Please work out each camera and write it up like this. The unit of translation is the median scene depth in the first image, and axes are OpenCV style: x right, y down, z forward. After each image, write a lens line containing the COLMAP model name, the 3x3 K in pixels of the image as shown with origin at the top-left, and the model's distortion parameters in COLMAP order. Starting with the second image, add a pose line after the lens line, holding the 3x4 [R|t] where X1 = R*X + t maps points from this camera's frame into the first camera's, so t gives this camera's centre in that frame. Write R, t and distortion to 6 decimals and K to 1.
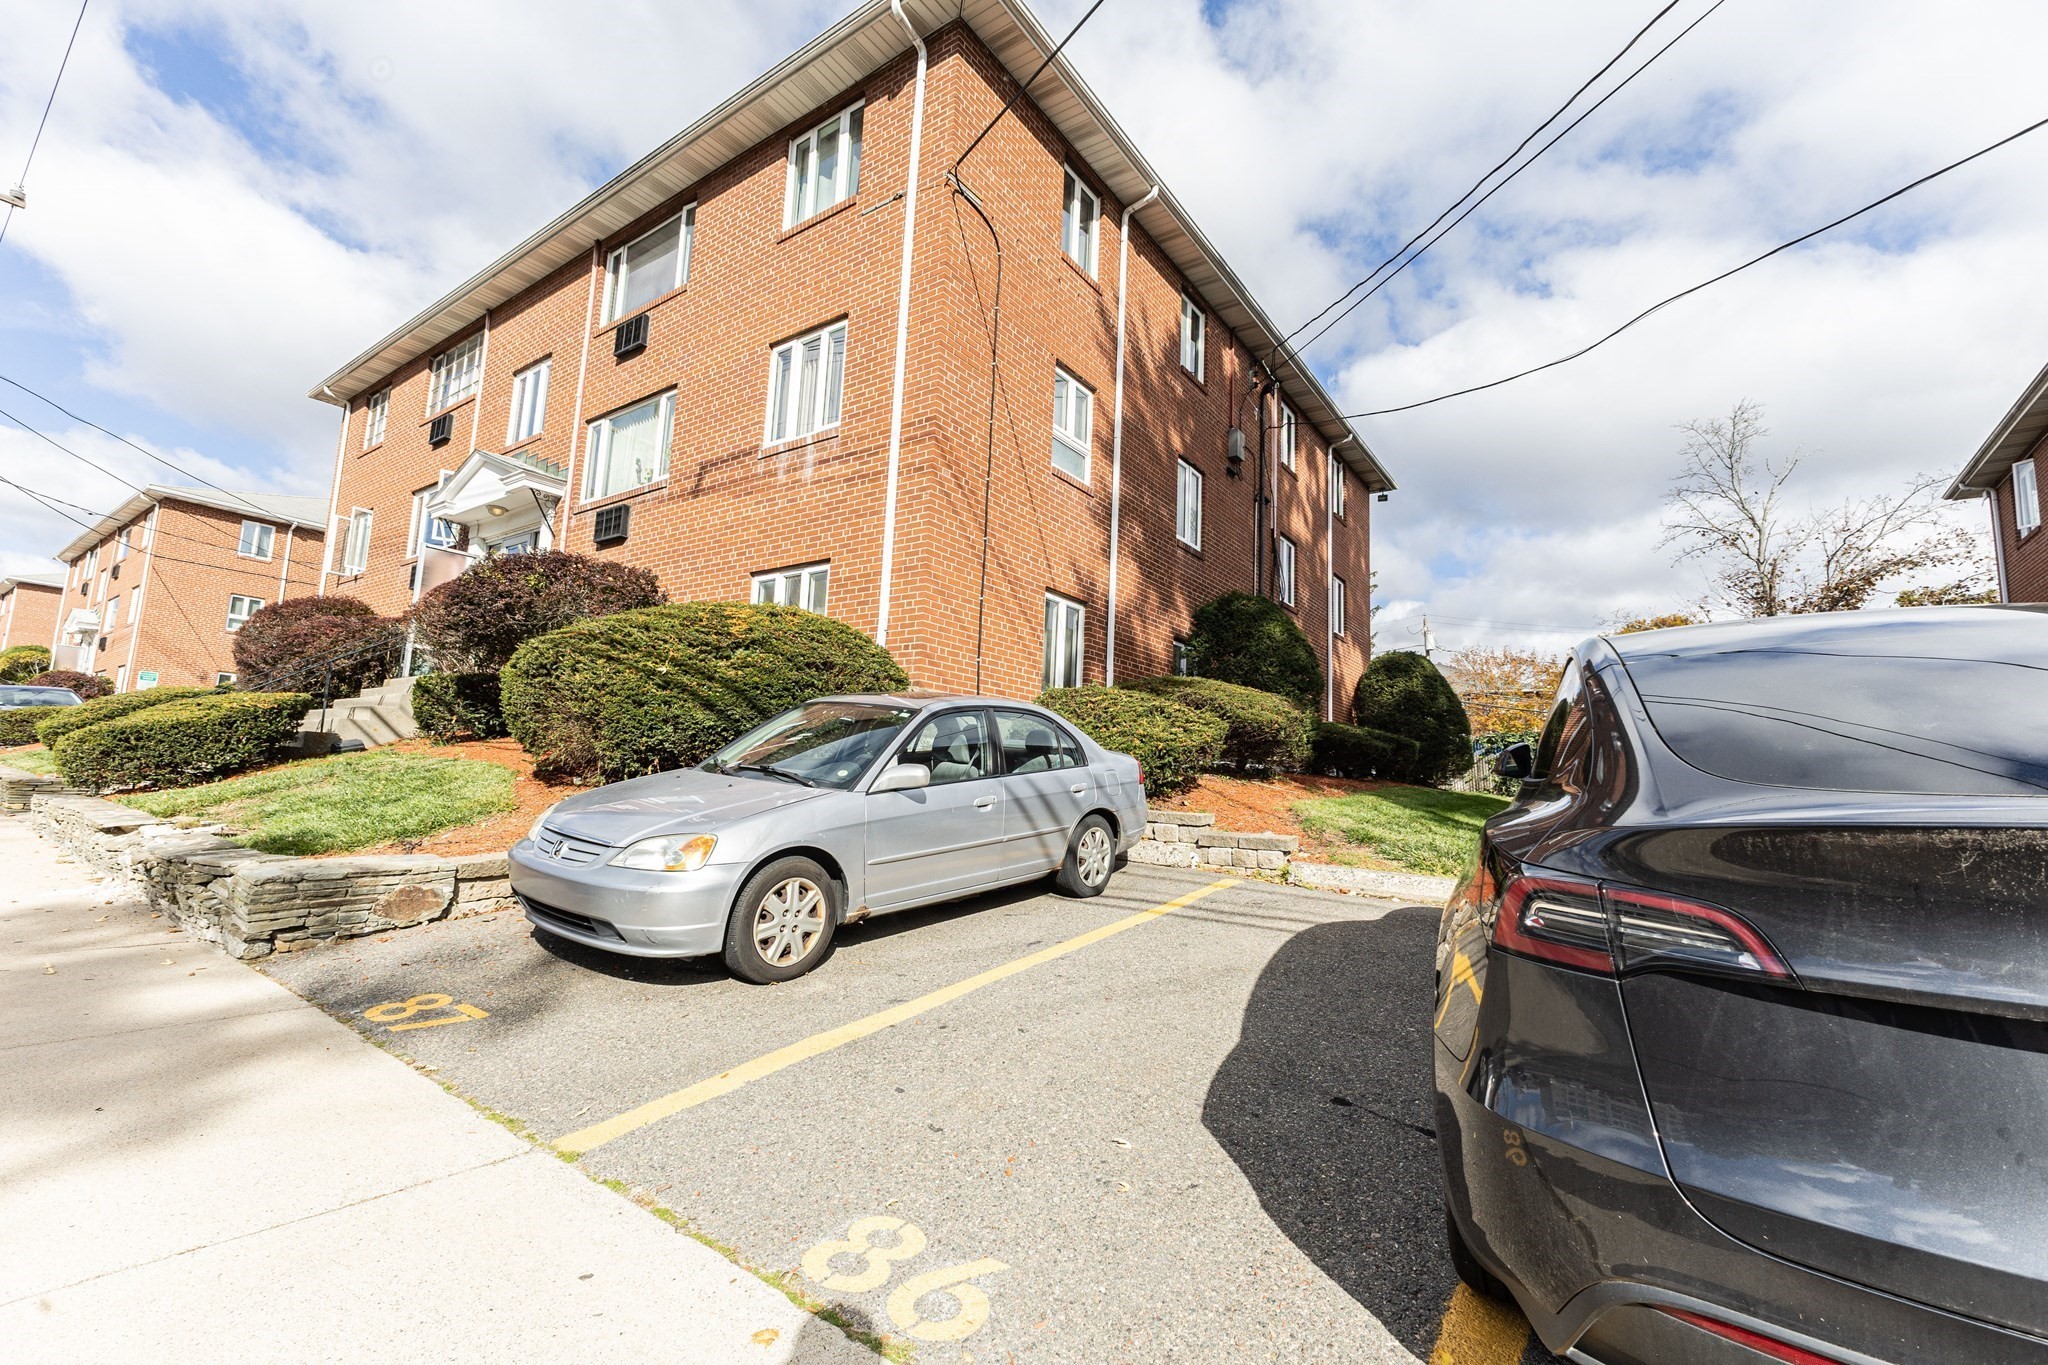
lens RADIAL K [[888.6, 0, 1024.0], [0, 888.6, 682.5], [0, 0, 1]] dist [-0.000192, -0.000056]
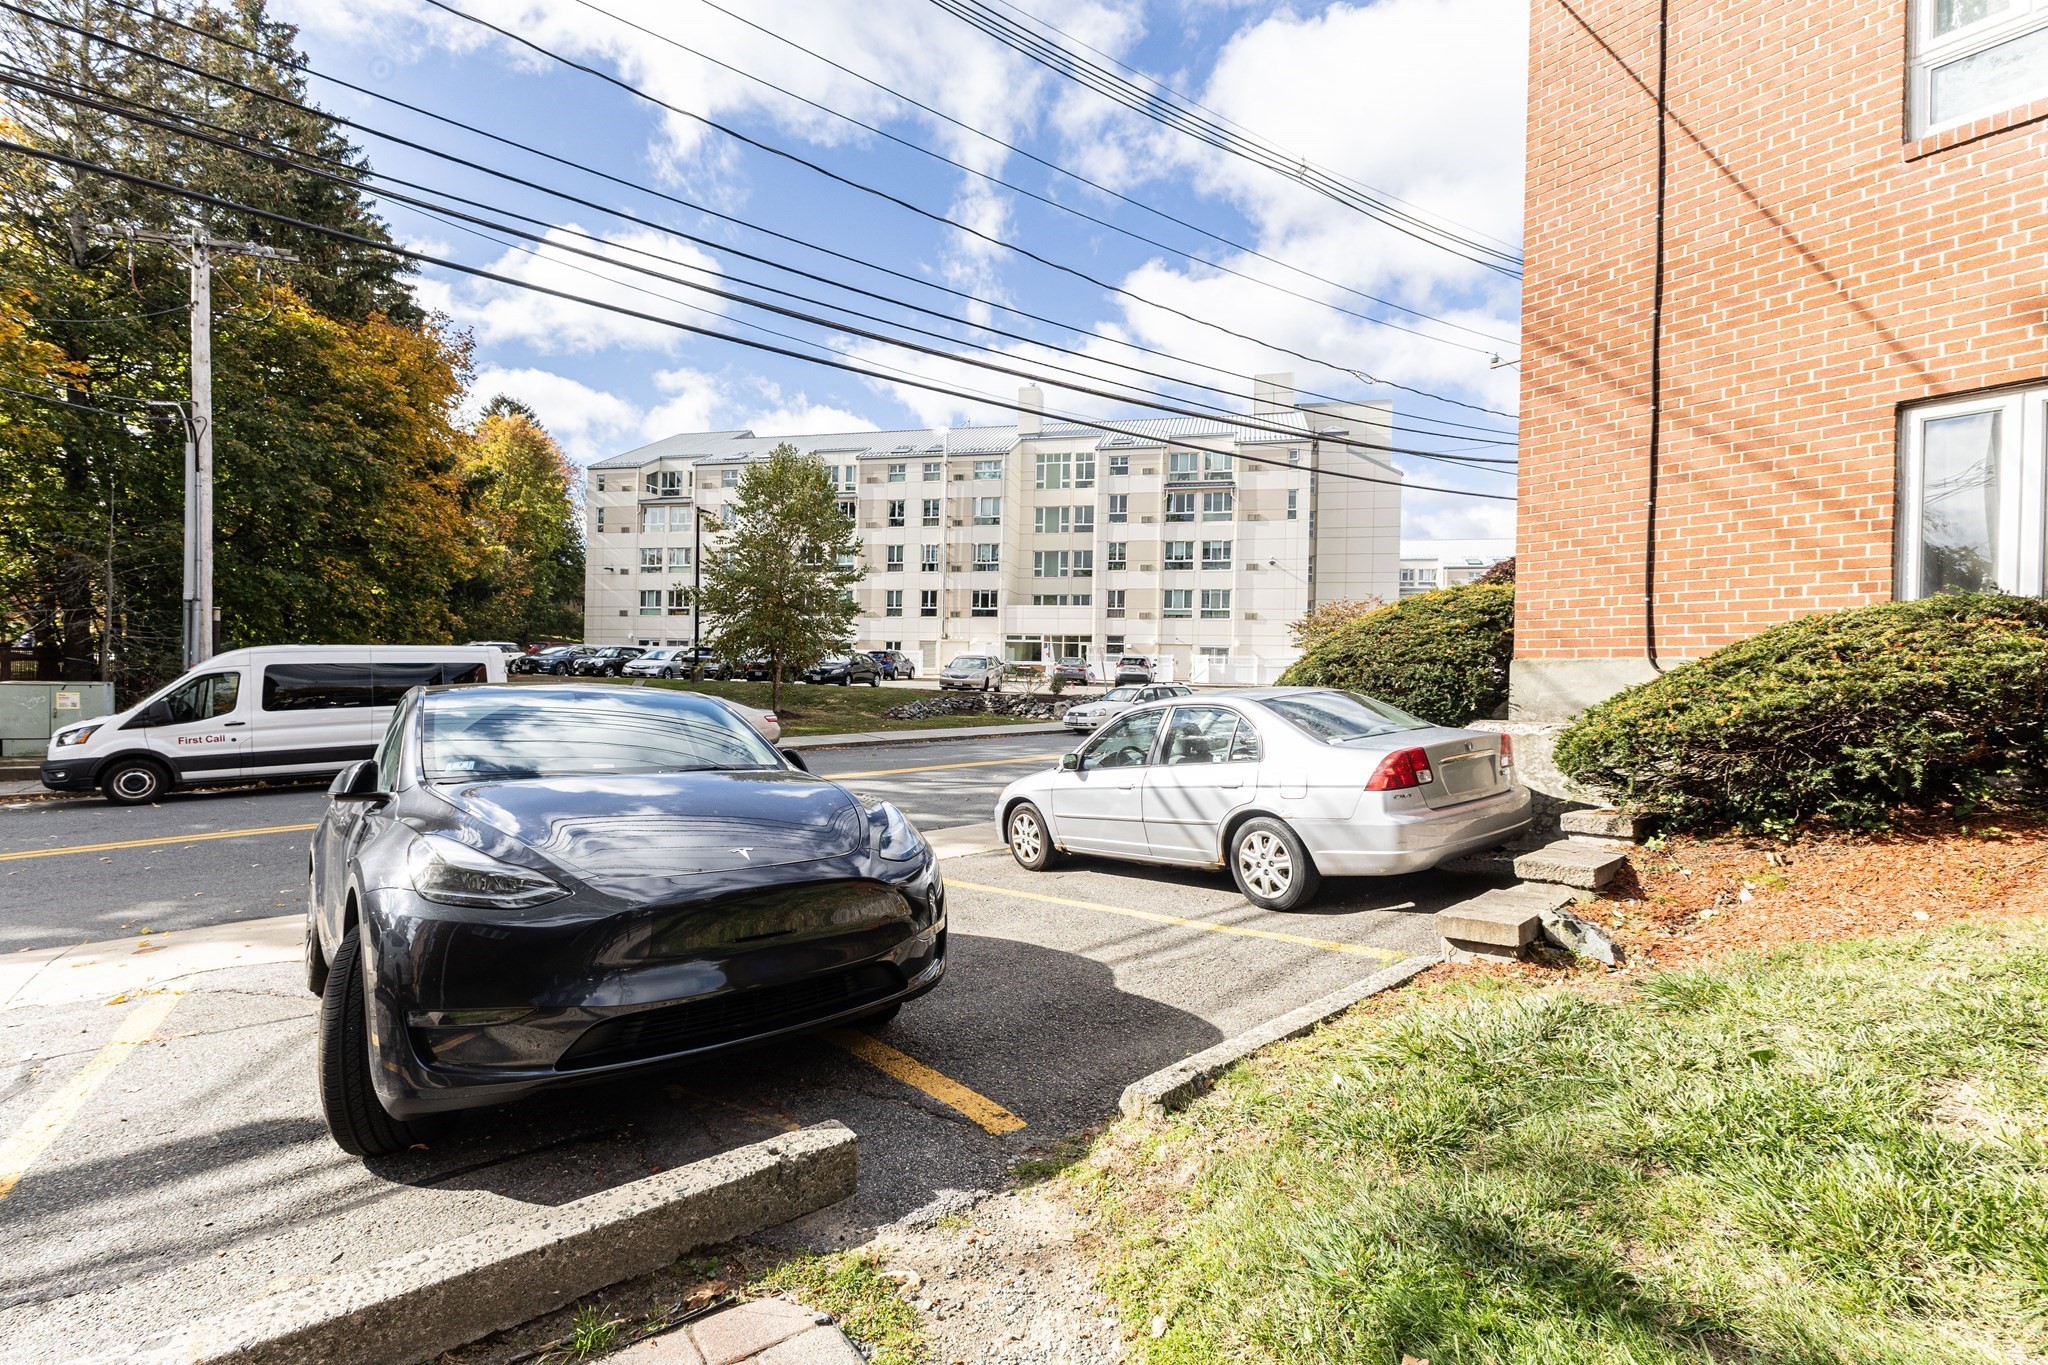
lens RADIAL K [[887.1, 0, 1024.0], [0, 887.1, 682.5], [0, 0, 1]] dist [0.010314, -0.000141]
pose [[-0.303831, -0.055871, -0.951086, 0.996494], [0.079945, 0.993263, -0.083888, 0.074392], [0.949366, -0.101523, -0.297317, 1.072599]]
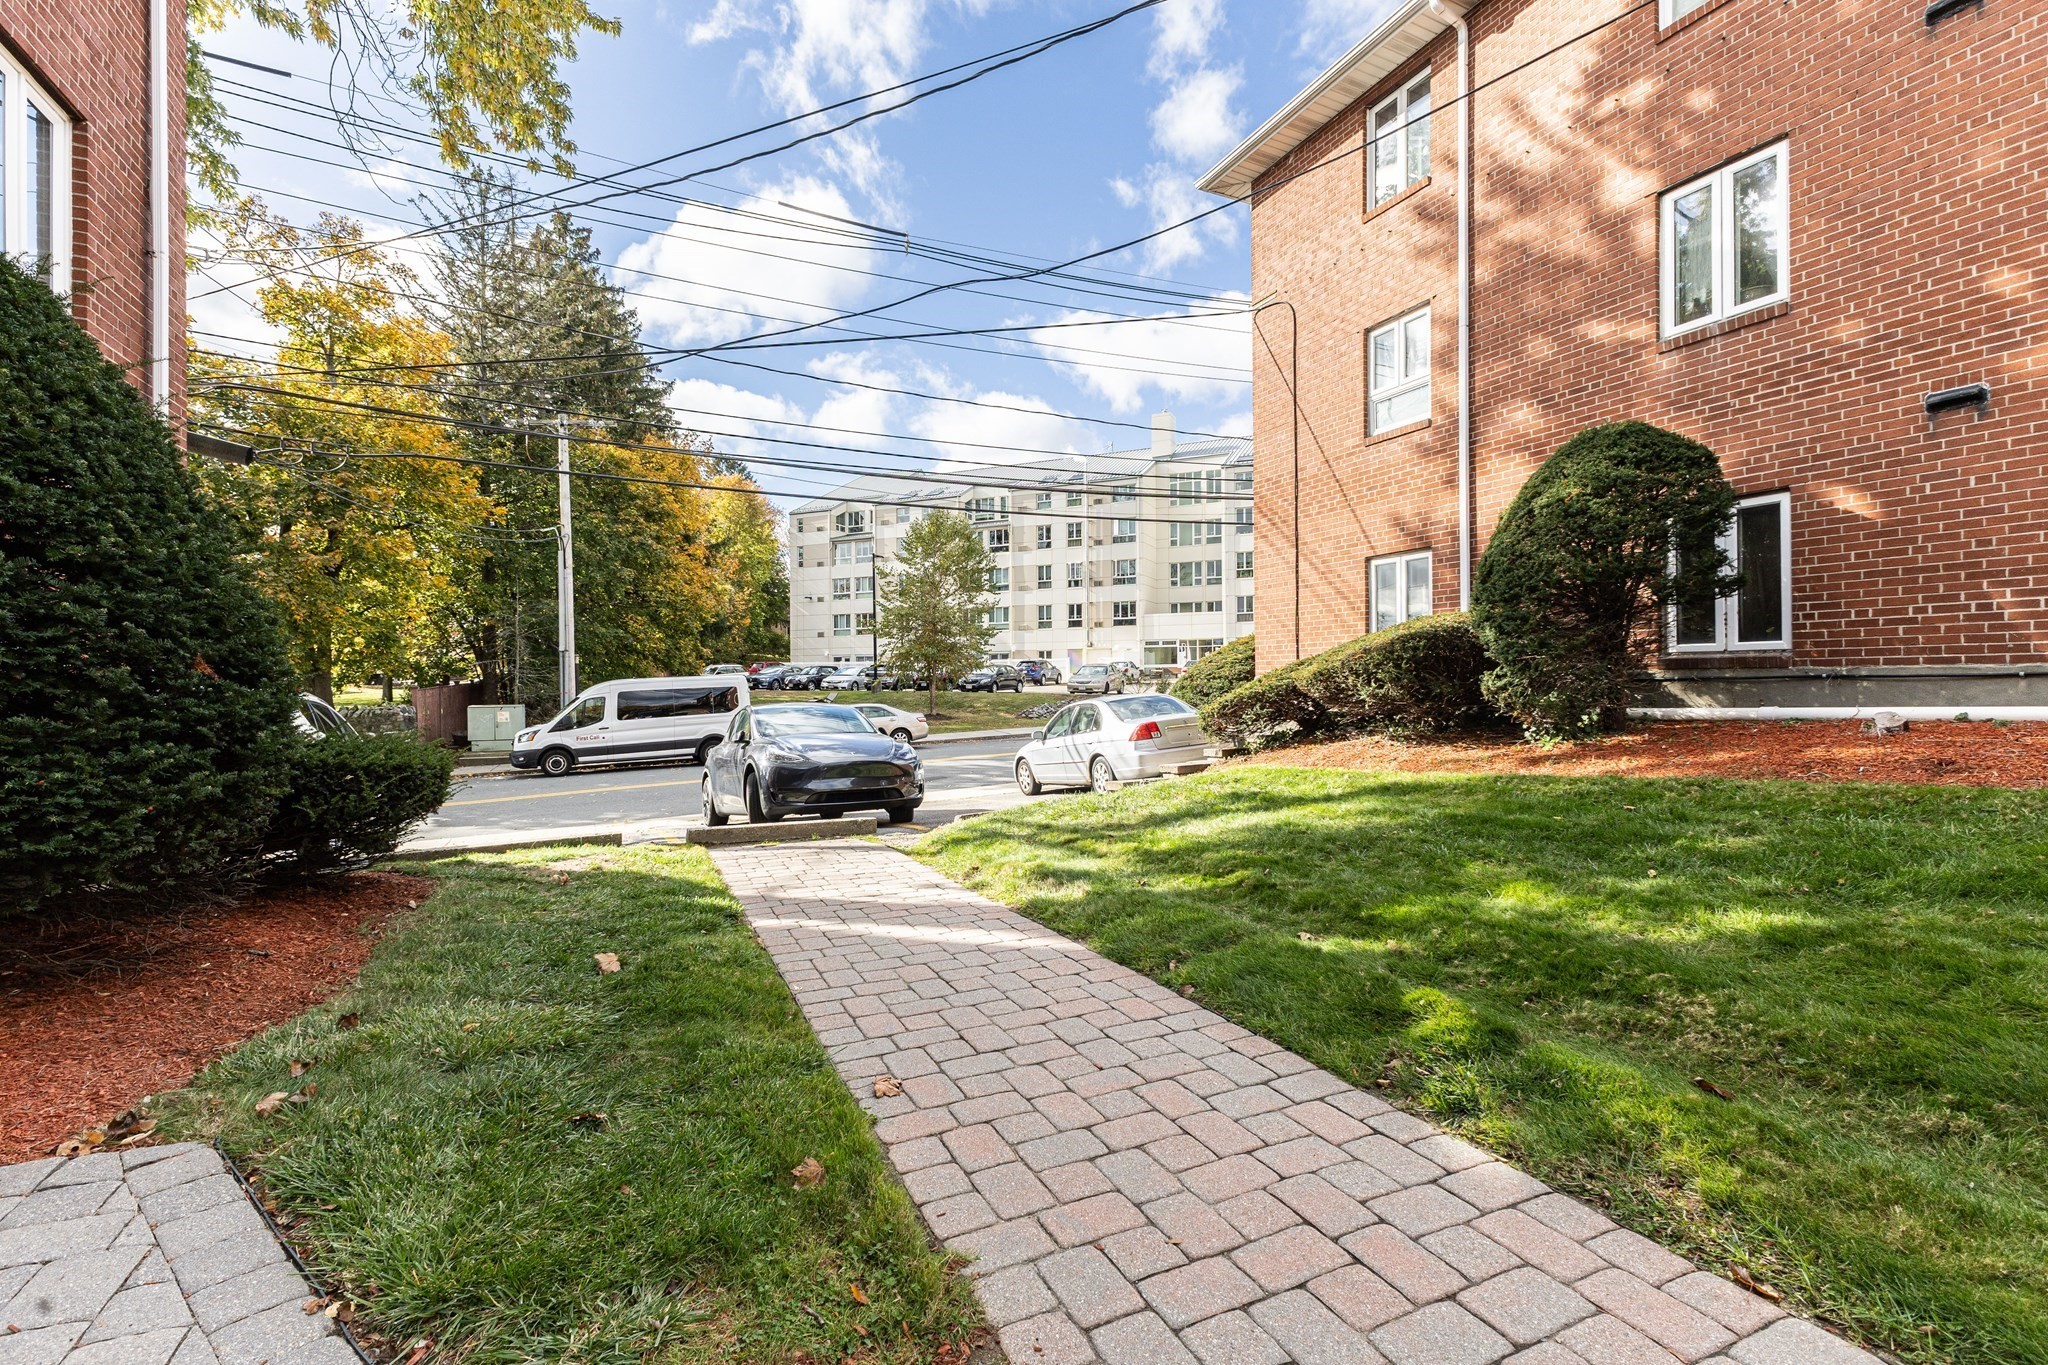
lens RADIAL K [[888.6, 0, 1024.0], [0, 888.6, 682.5], [0, 0, 1]] dist [-0.000192, -0.000056]
pose [[-0.488991, -0.045218, -0.871116, 1.800459], [0.090485, 0.990638, -0.102215, 0.174235], [0.867583, -0.128805, -0.480322, 1.802192]]
